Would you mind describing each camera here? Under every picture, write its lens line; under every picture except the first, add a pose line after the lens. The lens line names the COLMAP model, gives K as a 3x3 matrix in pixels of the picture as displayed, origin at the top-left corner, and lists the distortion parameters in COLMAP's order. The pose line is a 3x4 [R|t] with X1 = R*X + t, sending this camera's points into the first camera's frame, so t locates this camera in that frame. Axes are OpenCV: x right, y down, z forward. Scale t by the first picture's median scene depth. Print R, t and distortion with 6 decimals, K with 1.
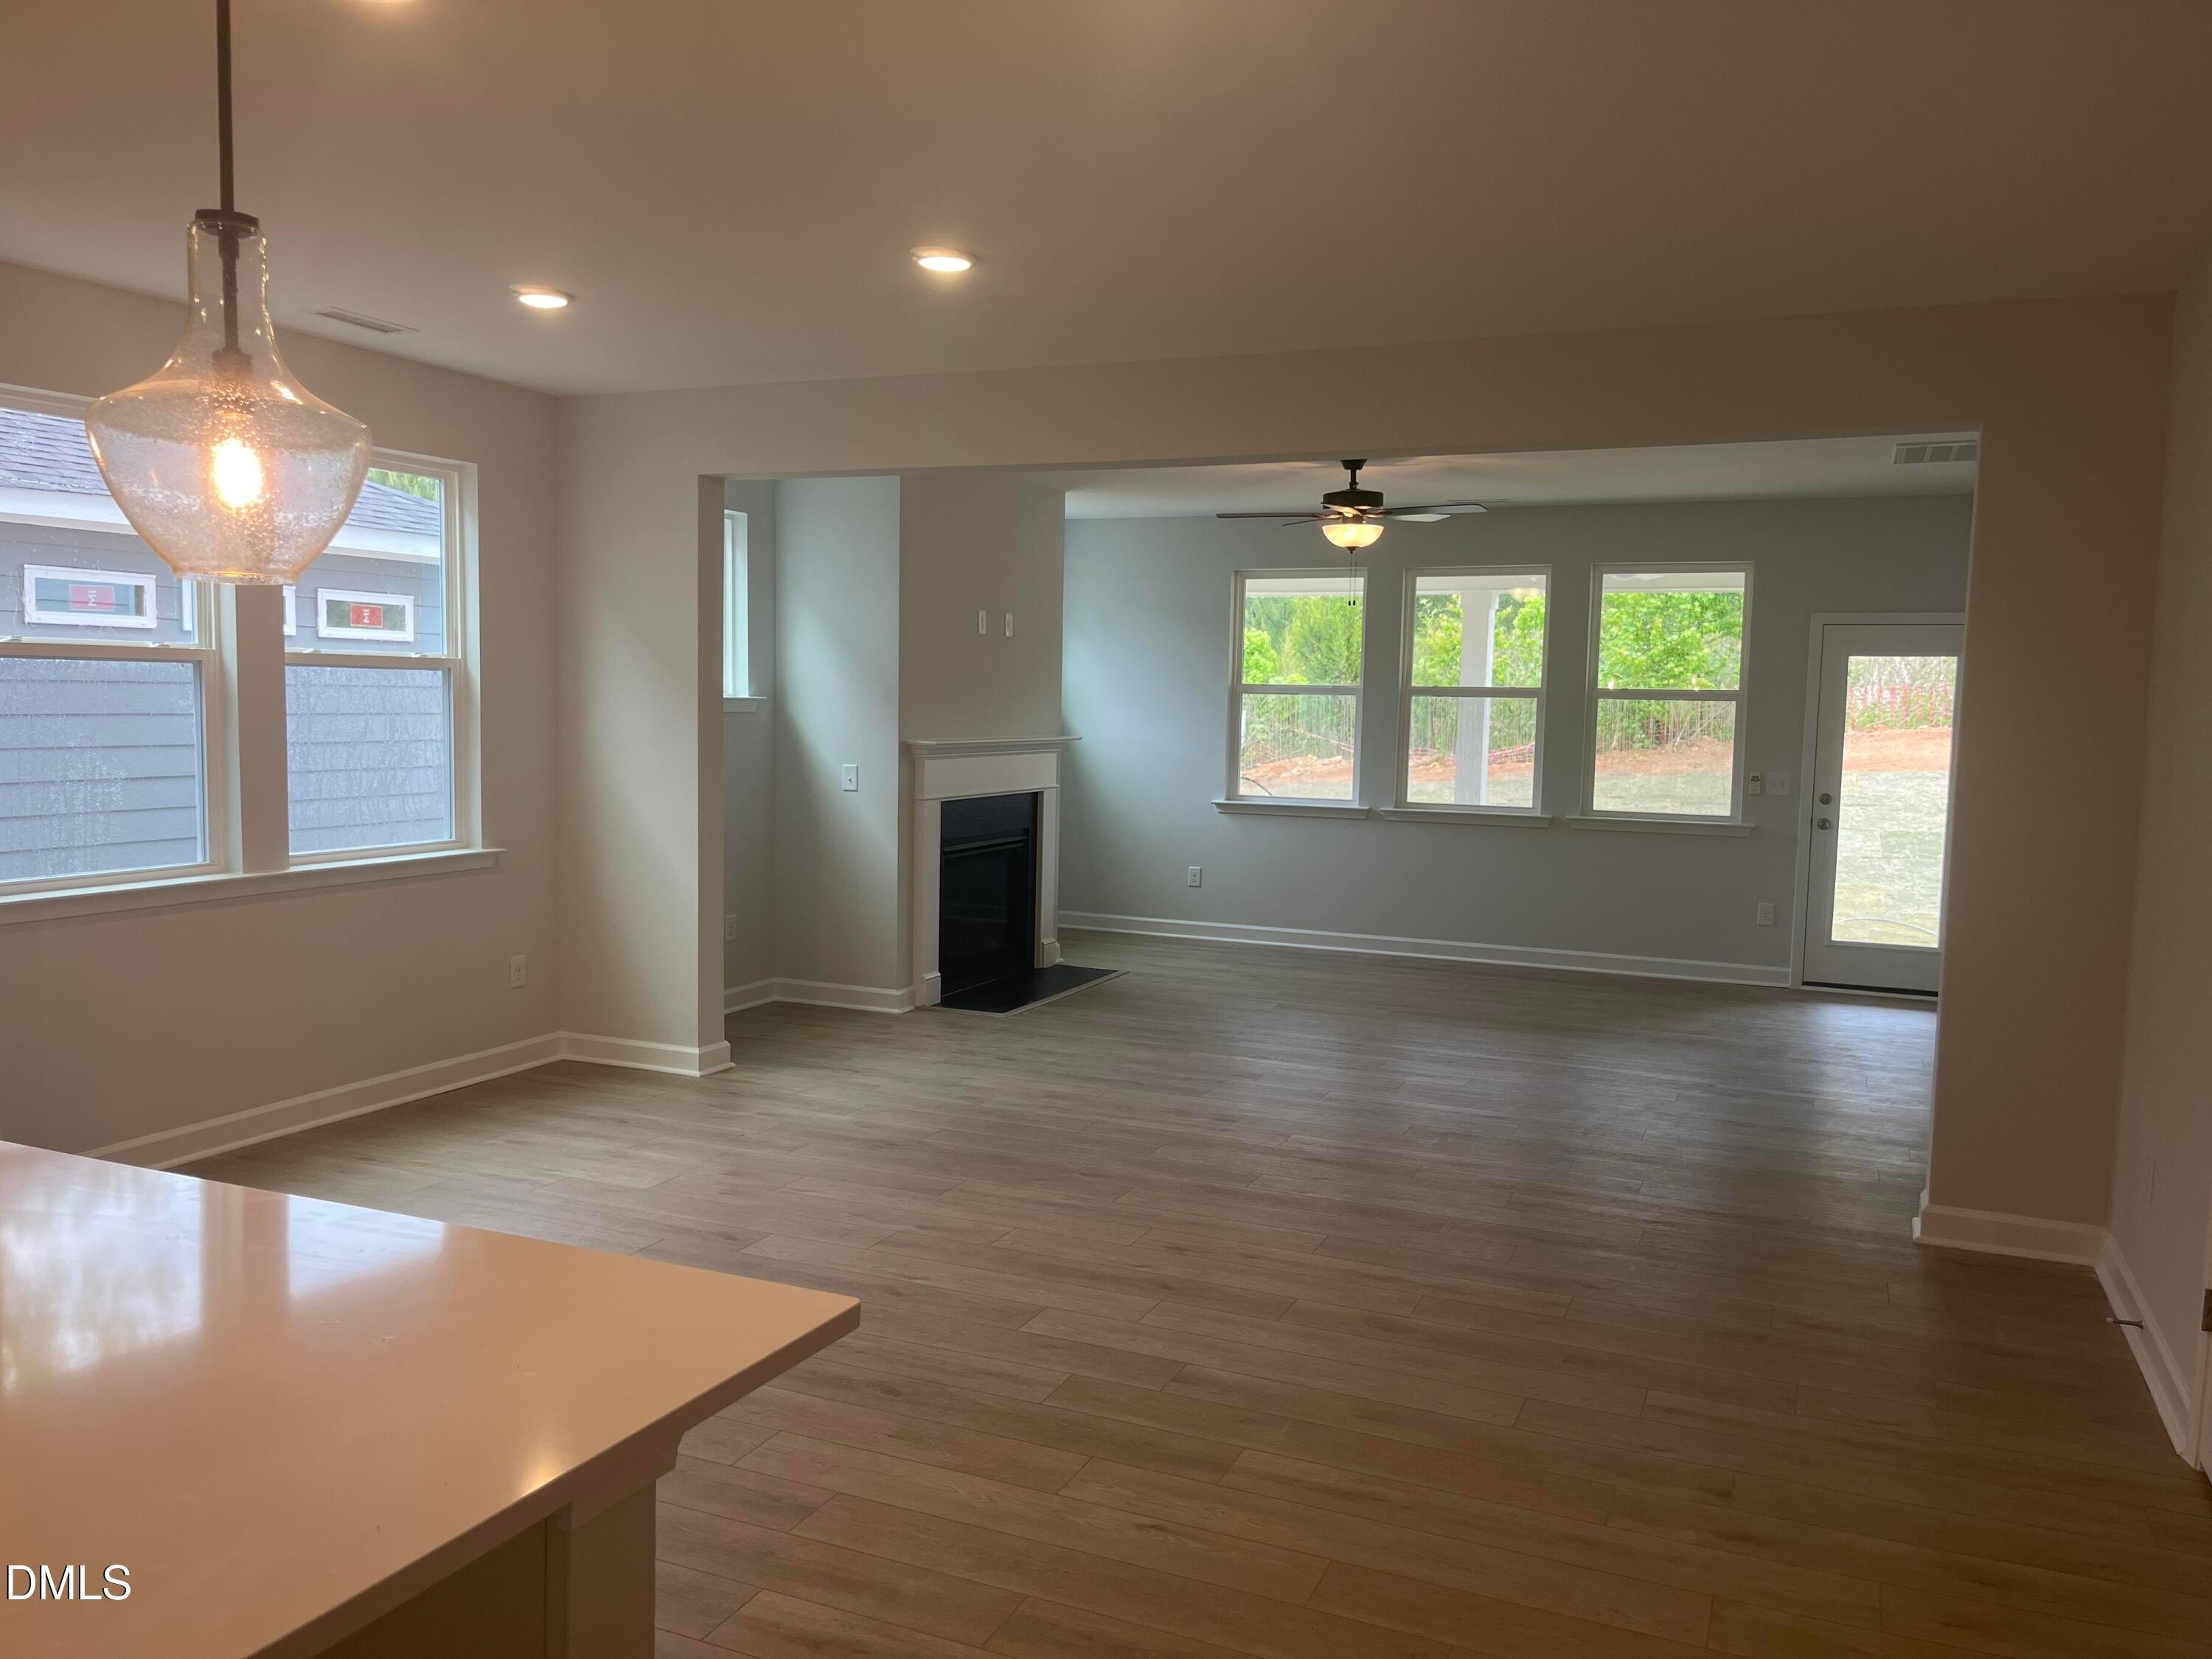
lens RADIAL K [[1668.4, 0, 1106.0], [0, 1668.4, 829.5], [0, 0, 1]] dist [0.085396, -0.123205]
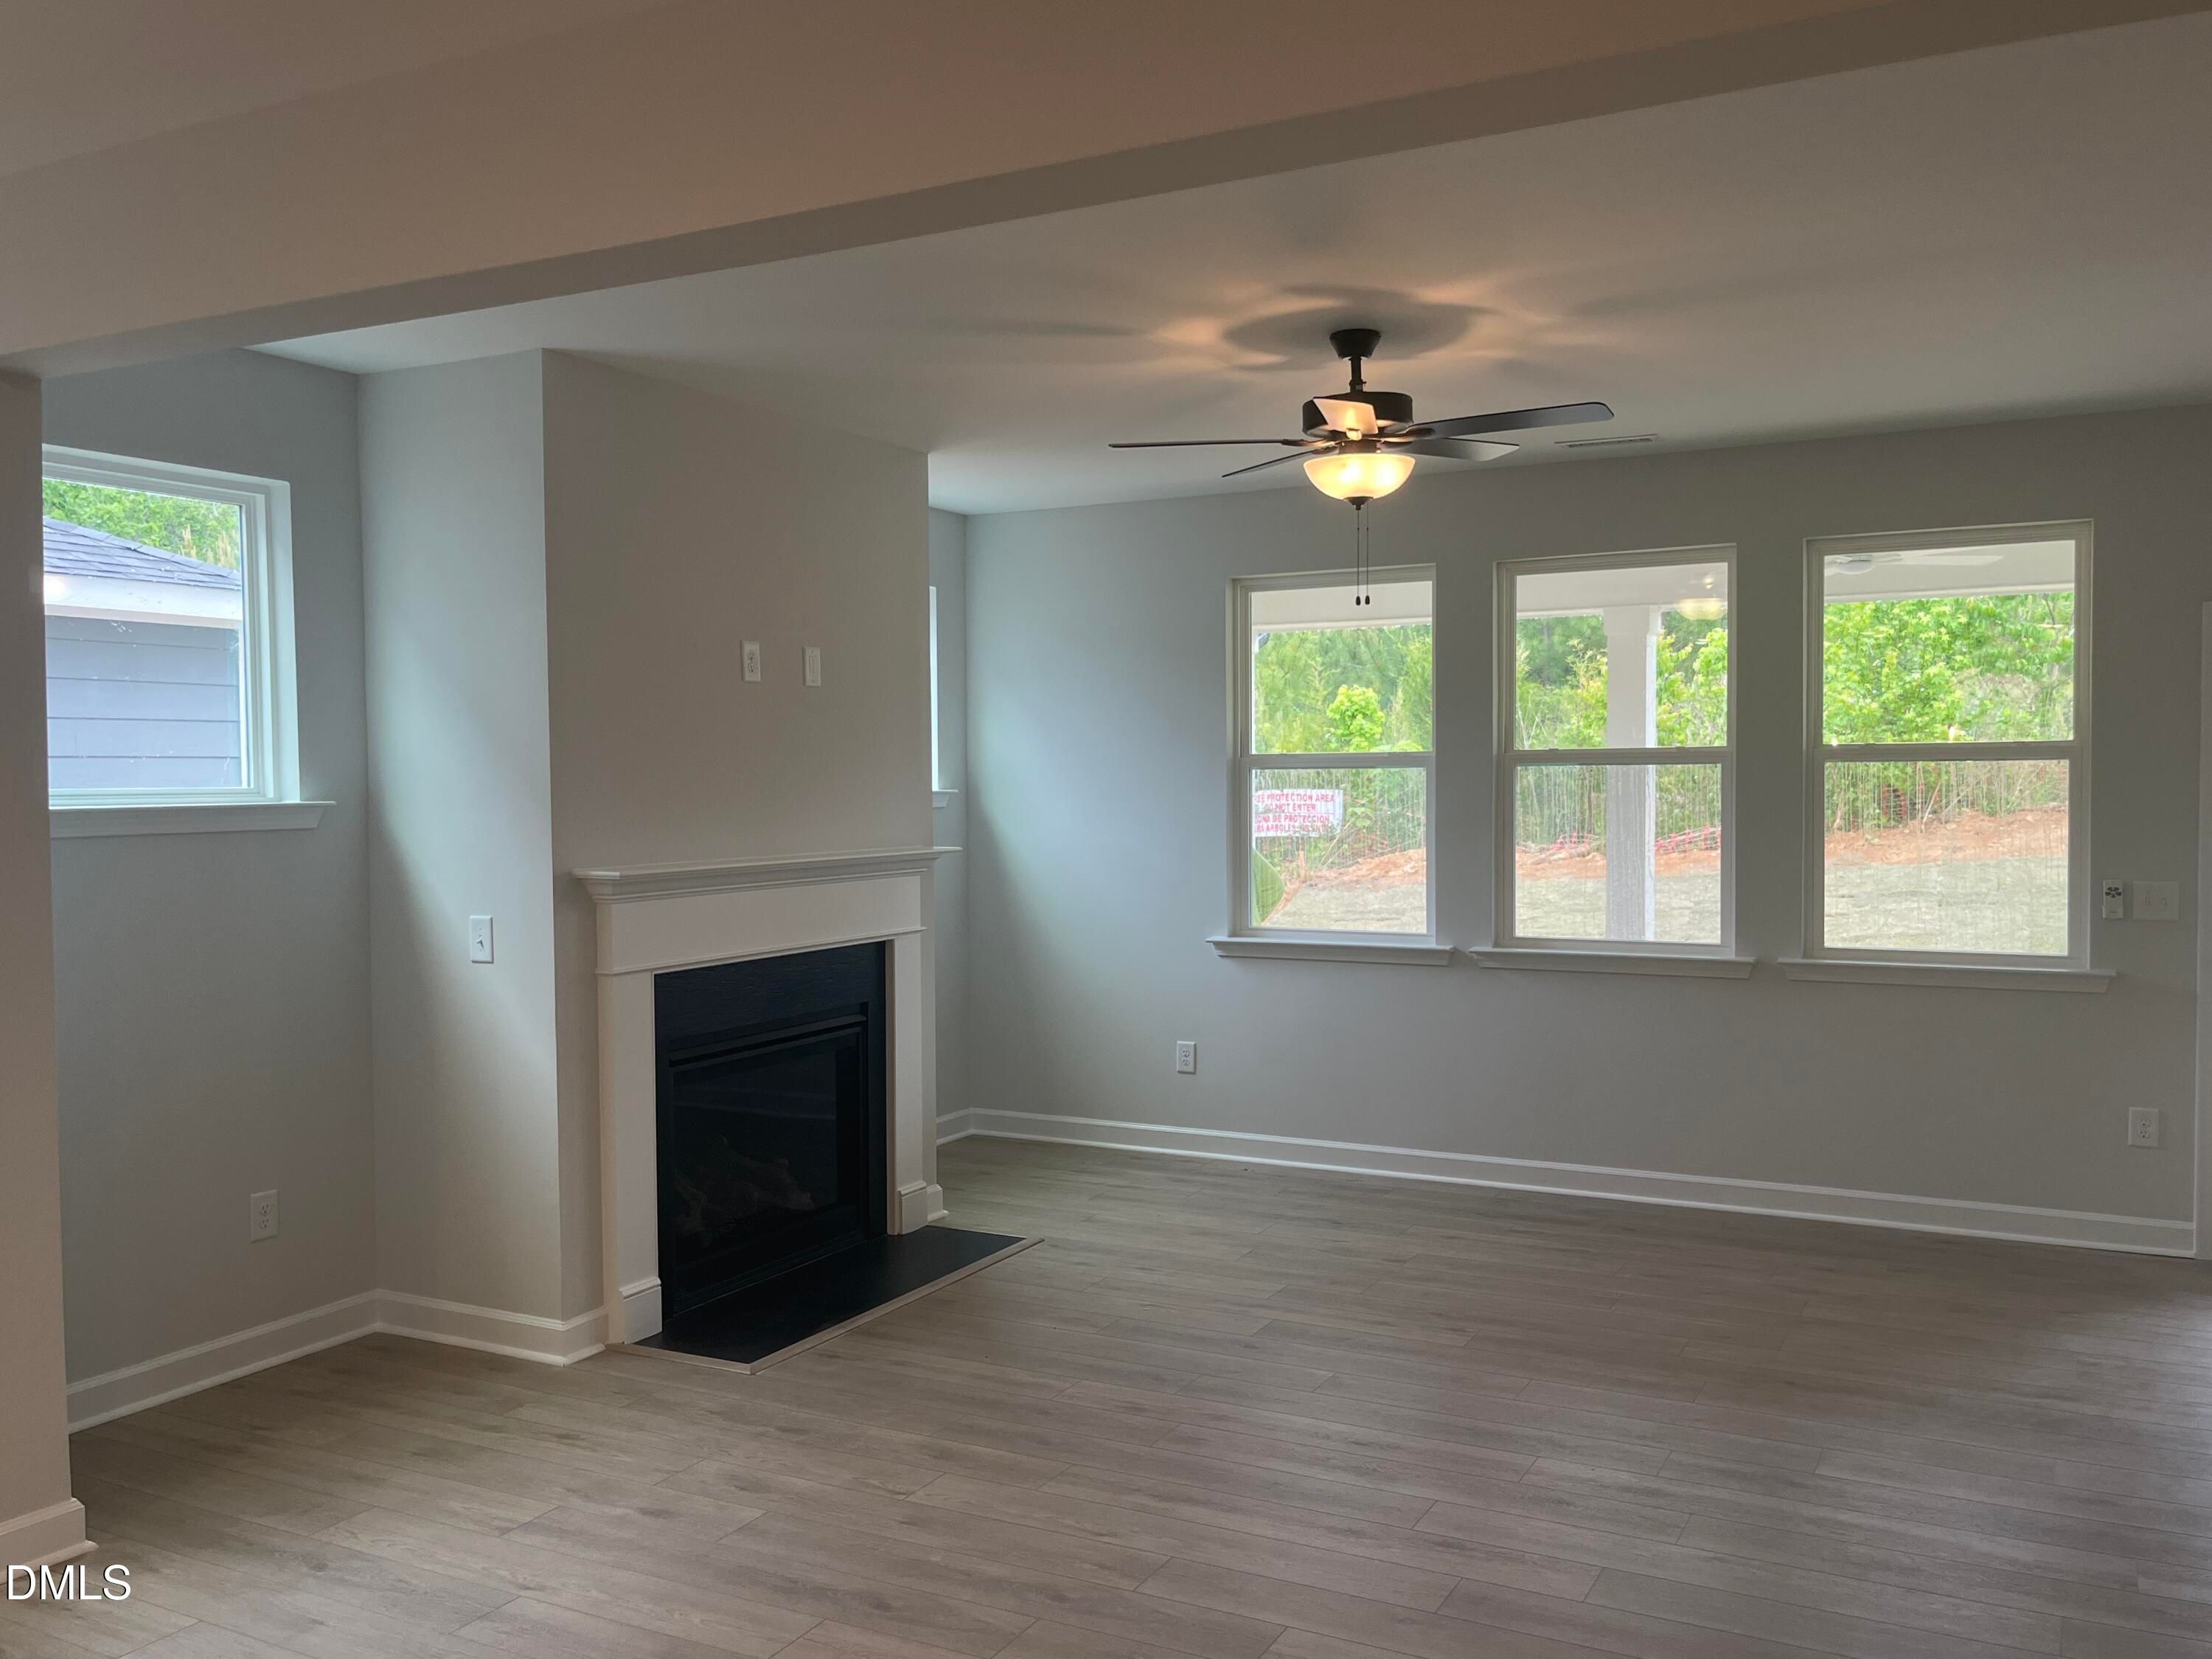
lens RADIAL K [[1839.5, 0, 1117.4], [0, 1839.5, 825.0], [0, 0, 1]] dist [0.062736, -0.080600]
pose [[0.997097, -0.026587, -0.071348, 0.082317], [0.022735, 0.998267, -0.054269, -0.023619], [0.072667, 0.052489, 0.995974, 0.304069]]
